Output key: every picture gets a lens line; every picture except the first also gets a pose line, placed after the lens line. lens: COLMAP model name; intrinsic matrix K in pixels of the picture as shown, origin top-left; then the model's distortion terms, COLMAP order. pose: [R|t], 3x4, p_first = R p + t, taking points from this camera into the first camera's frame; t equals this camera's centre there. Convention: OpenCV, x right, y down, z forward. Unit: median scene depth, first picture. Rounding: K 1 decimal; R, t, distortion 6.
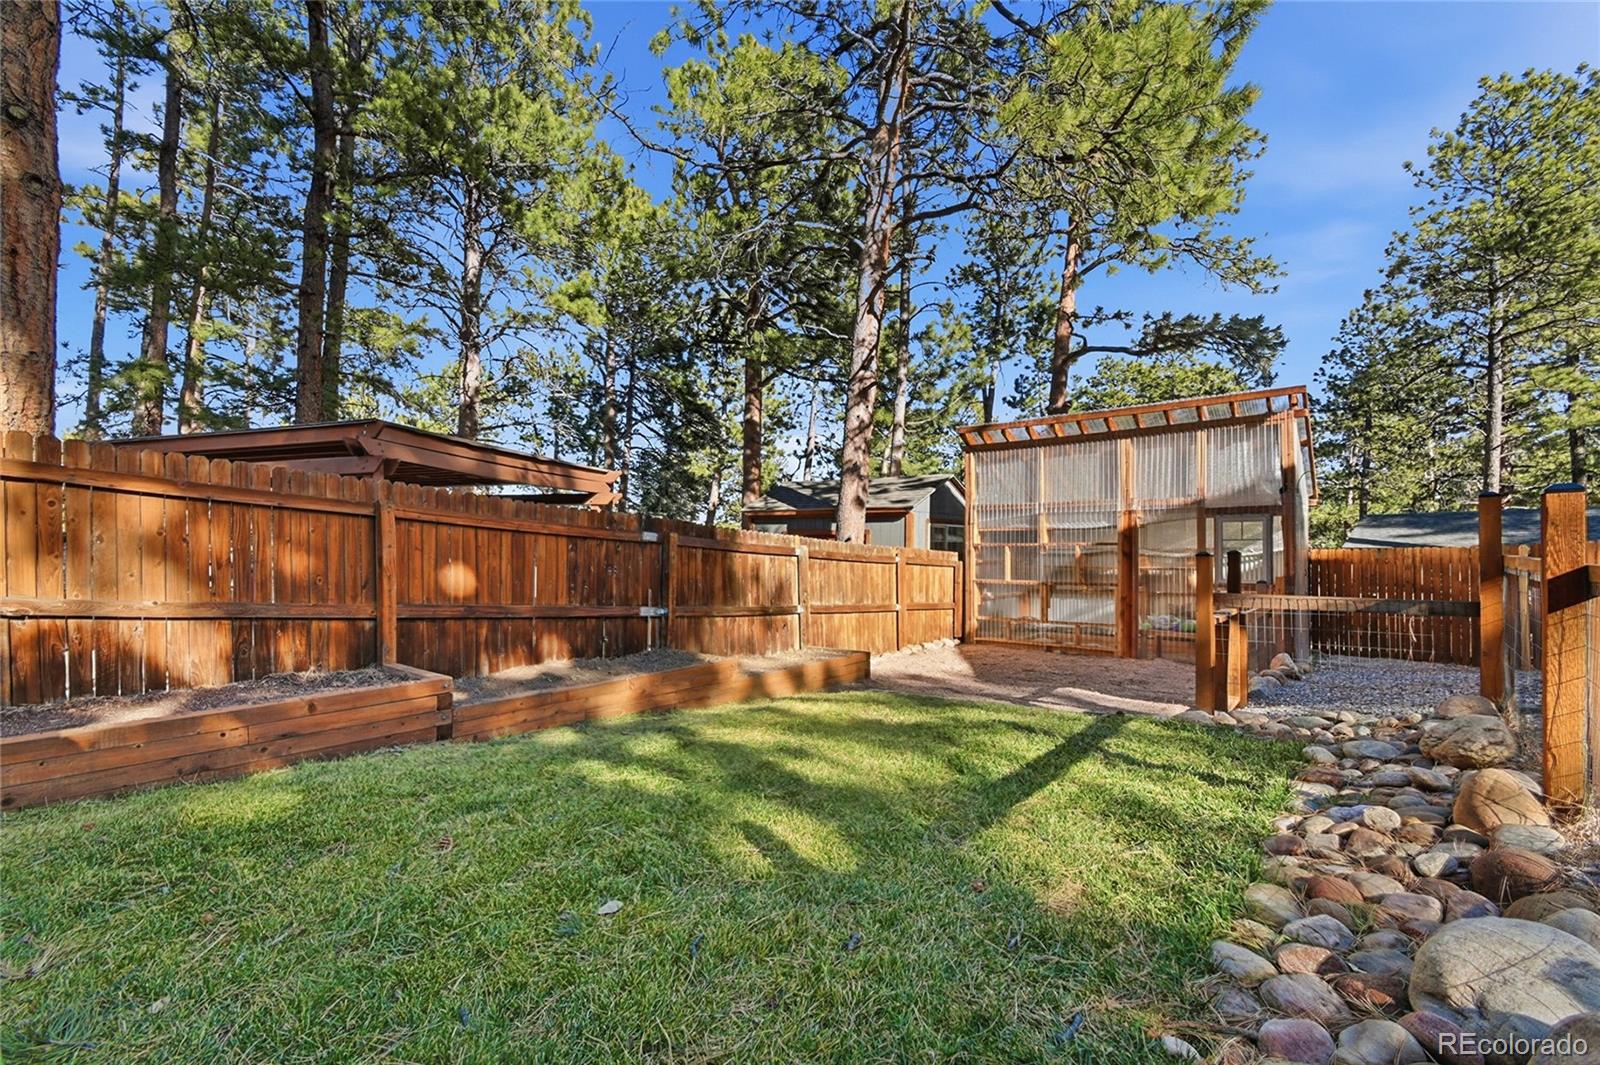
lens RADIAL K [[720.8, 0, 809.7], [0, 720.8, 547.6], [0, 0, 1]] dist [0.004720, -0.000365]
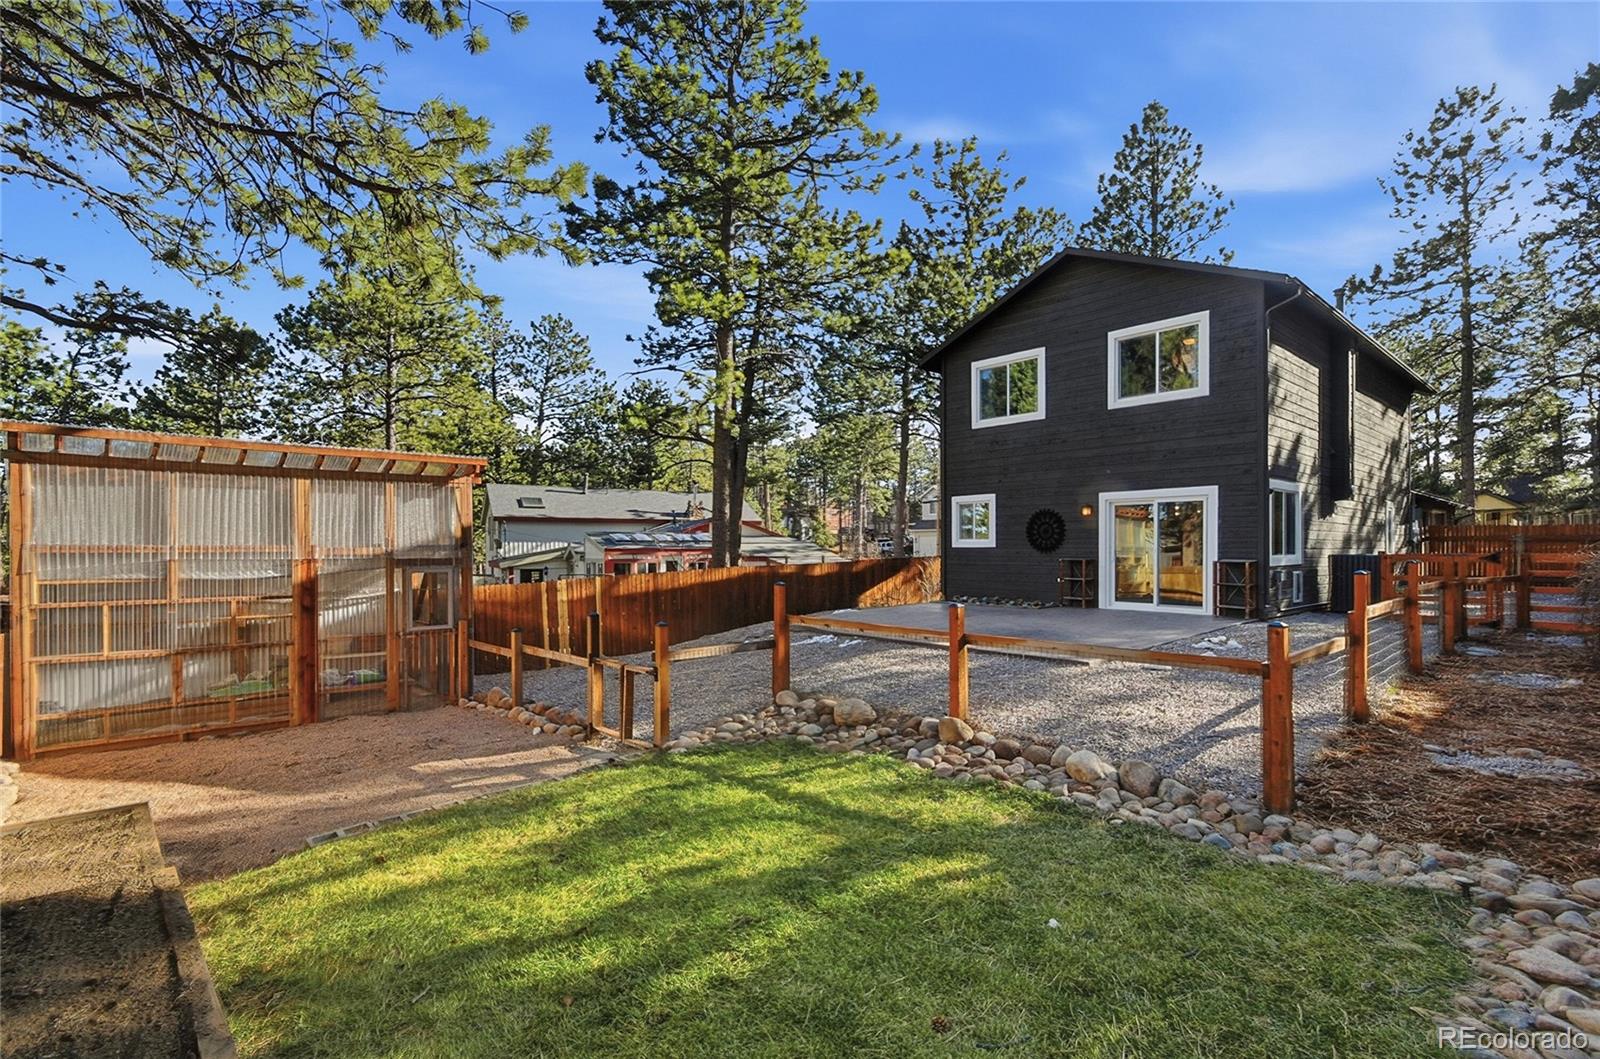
lens RADIAL K [[720.8, 0, 815.8], [0, 720.8, 541.7], [0, 0, 1]] dist [0.004720, -0.000365]
pose [[0.140407, 0.014581, 0.989986, -0.385711], [-0.001329, 0.999893, -0.014539, -0.064623], [-0.990093, 0.000726, 0.140412, 0.257770]]
